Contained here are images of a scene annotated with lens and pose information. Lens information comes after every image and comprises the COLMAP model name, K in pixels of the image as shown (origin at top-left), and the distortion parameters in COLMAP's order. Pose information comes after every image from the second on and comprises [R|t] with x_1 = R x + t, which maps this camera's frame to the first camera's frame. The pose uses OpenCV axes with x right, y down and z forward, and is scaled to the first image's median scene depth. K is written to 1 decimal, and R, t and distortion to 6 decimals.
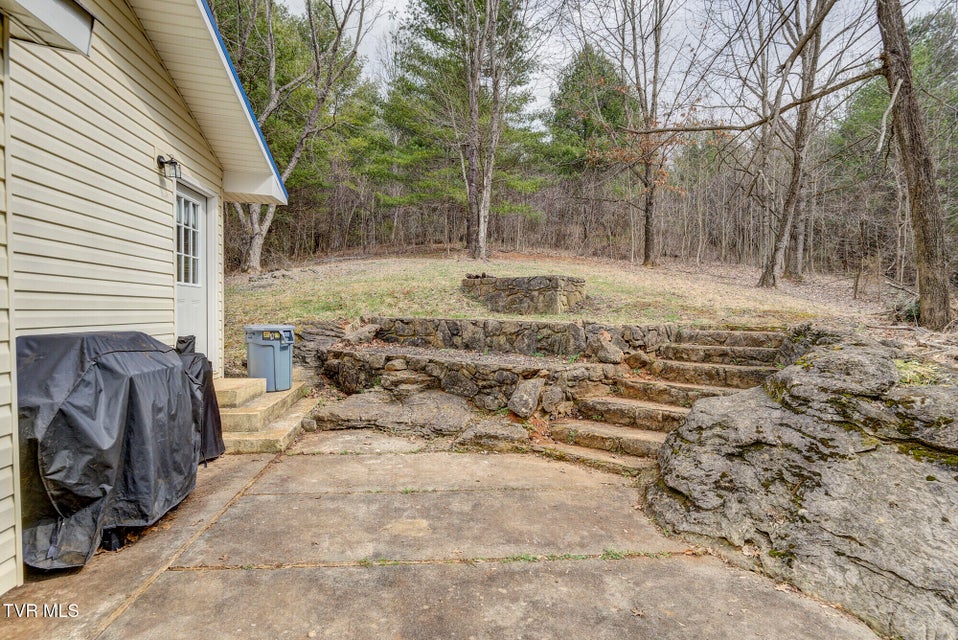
lens RADIAL K [[470.2, 0, 504.0], [0, 470.2, 320.8], [0, 0, 1]] dist [0.015703, 0.000330]
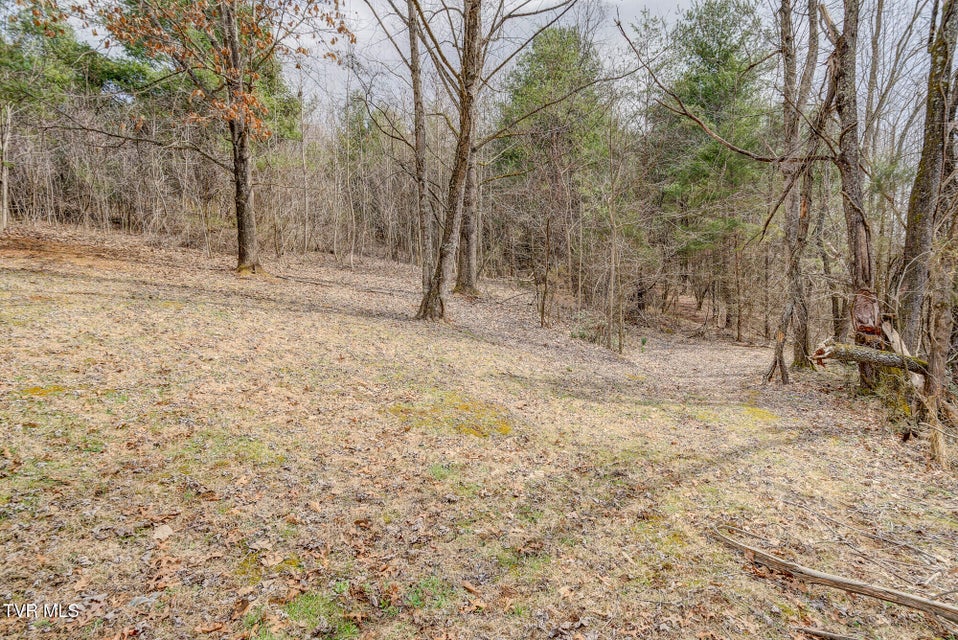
lens RADIAL K [[470.2, 0, 504.0], [0, 470.2, 320.8], [0, 0, 1]] dist [0.015703, 0.000330]
pose [[0.806175, -0.052107, 0.589378, 0.230858], [0.039602, 0.998633, 0.034119, -0.068960], [-0.590350, -0.004166, 0.807137, 0.386284]]
